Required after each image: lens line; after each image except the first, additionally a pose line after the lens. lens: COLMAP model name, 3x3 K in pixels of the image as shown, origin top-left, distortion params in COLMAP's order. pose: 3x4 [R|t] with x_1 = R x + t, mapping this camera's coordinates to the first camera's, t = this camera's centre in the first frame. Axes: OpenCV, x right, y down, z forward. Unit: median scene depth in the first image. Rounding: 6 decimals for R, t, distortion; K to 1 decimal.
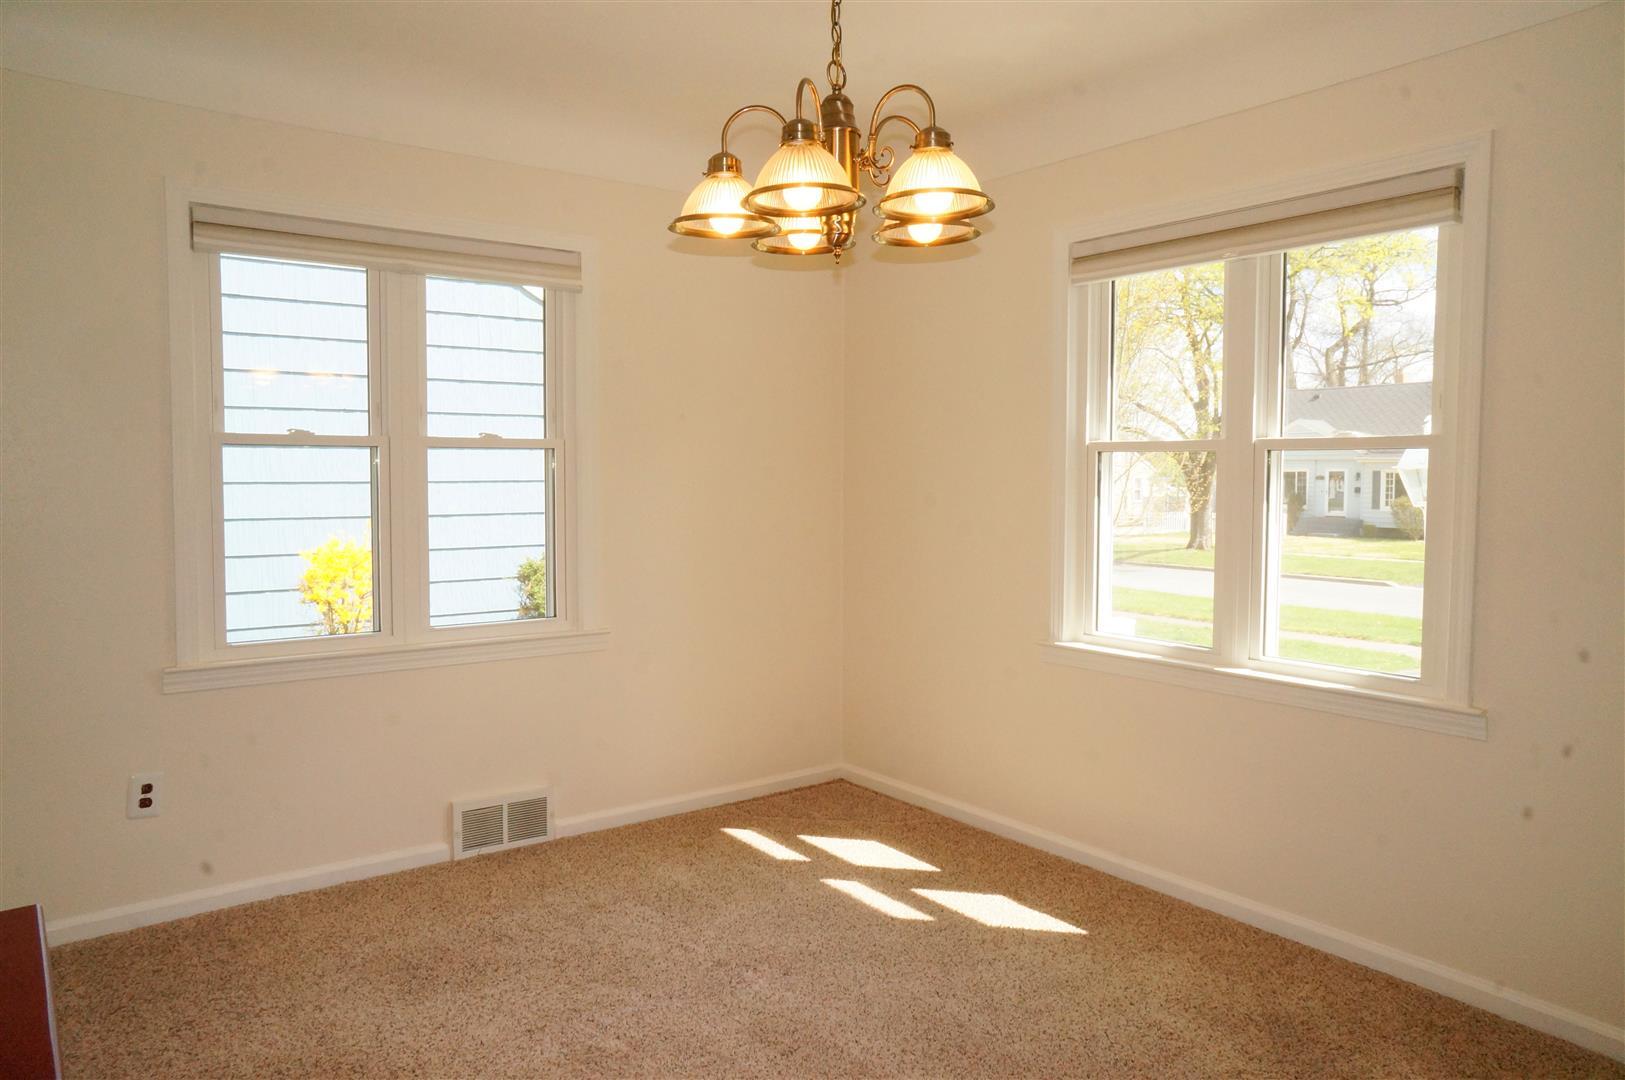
lens RADIAL K [[1092.4, 0, 817.6], [0, 1092.4, 533.5], [0, 0, 1]] dist [-0.065073, 0.083963]
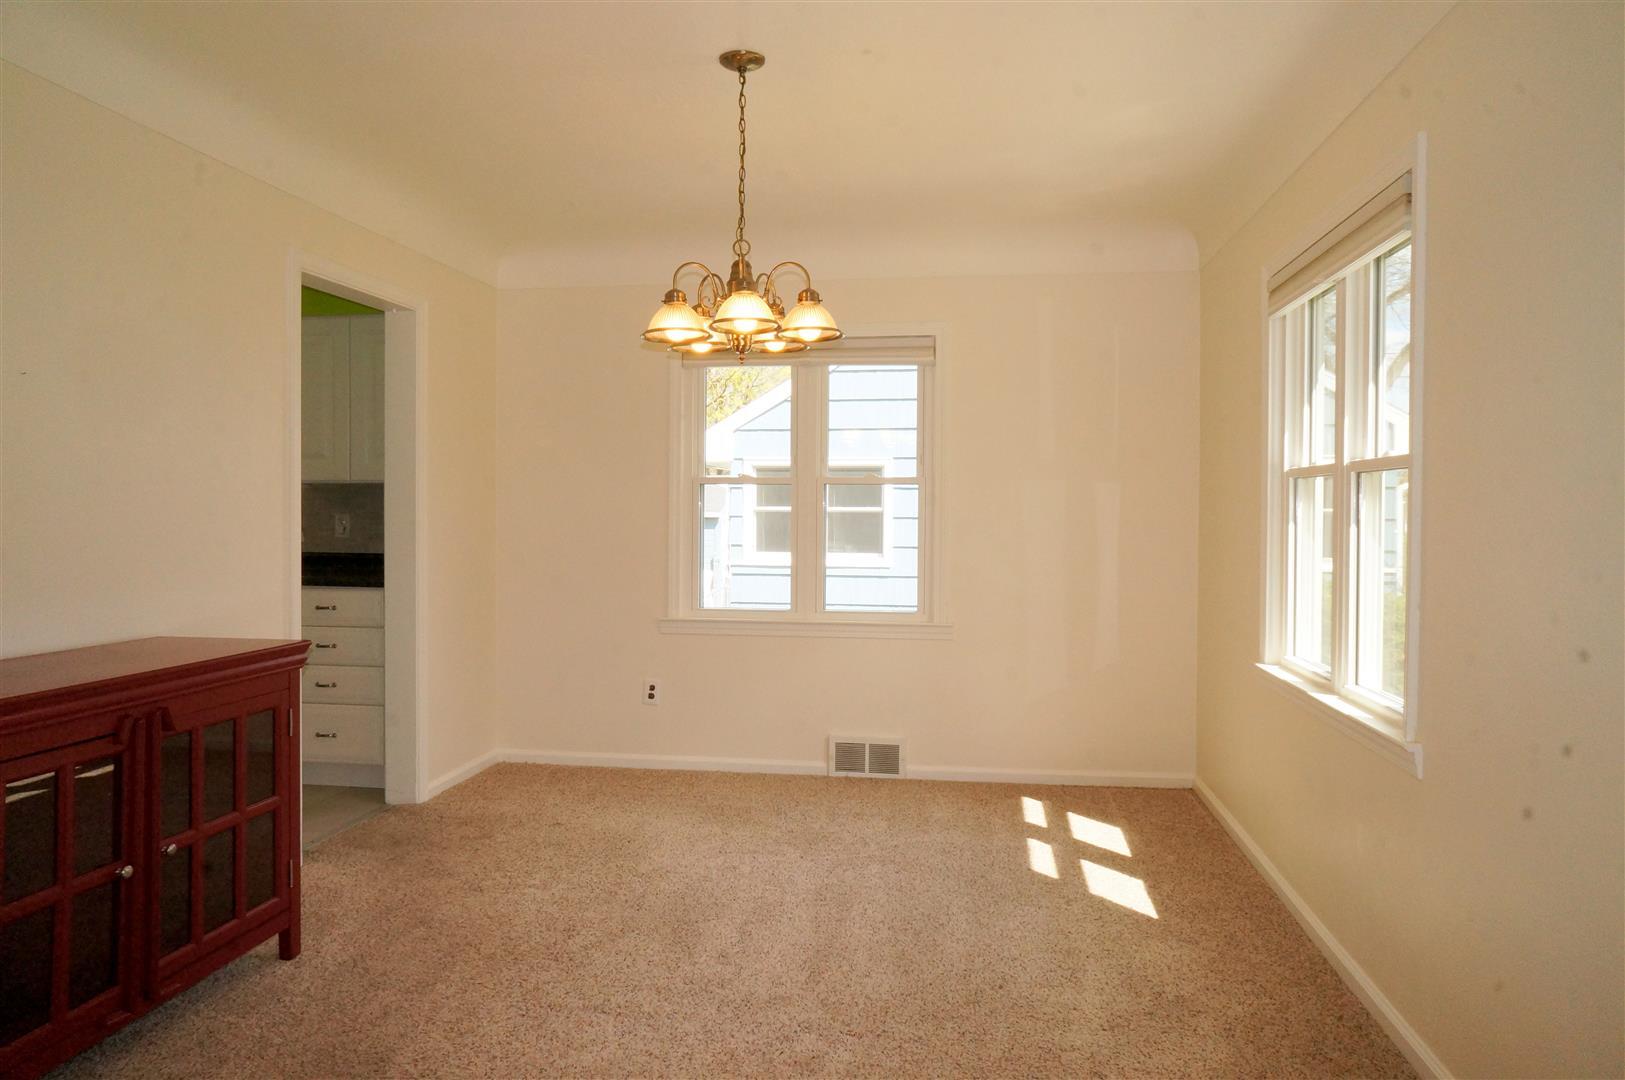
lens RADIAL K [[1092.4, 0, 817.6], [0, 1092.4, 533.5], [0, 0, 1]] dist [-0.065073, 0.083963]
pose [[0.702604, 0.015189, -0.711419, 0.665880], [-0.042946, 0.998855, -0.021089, 0.016689], [0.710284, 0.045370, 0.702452, -0.024039]]
